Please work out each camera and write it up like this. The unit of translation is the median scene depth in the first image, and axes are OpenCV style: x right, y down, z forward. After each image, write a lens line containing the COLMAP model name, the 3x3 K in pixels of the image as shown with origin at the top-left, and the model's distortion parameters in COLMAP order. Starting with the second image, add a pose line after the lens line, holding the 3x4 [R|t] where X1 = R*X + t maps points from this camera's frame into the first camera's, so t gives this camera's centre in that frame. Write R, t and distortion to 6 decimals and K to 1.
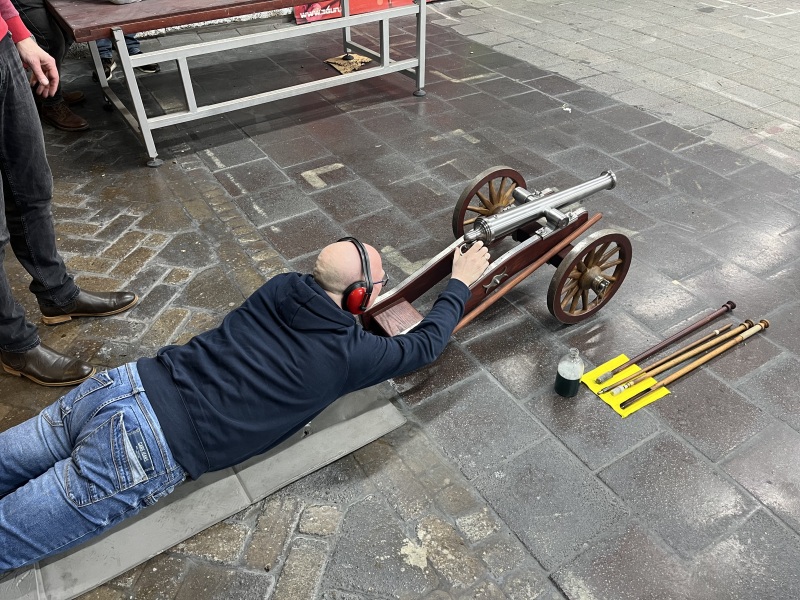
lens RADIAL K [[598.9, 0, 397.5], [0, 598.9, 303.9], [0, 0, 1]] dist [0.056731, -0.084650]
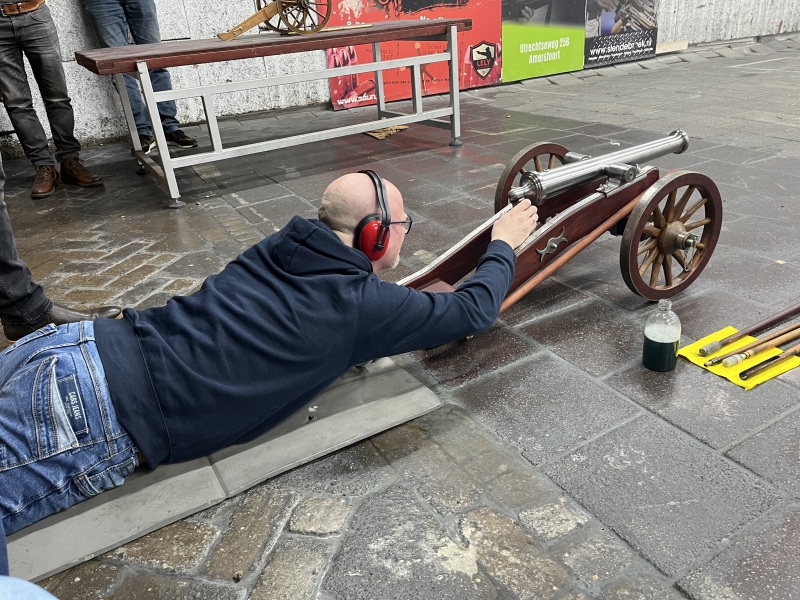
lens RADIAL K [[598.9, 0, 398.9], [0, 598.9, 306.8], [0, 0, 1]] dist [0.056731, -0.084650]
pose [[0.995548, -0.047755, -0.081262, 0.022035], [0.028441, 0.974164, -0.224046, 0.212773], [0.089862, 0.220737, 0.971185, 0.213226]]
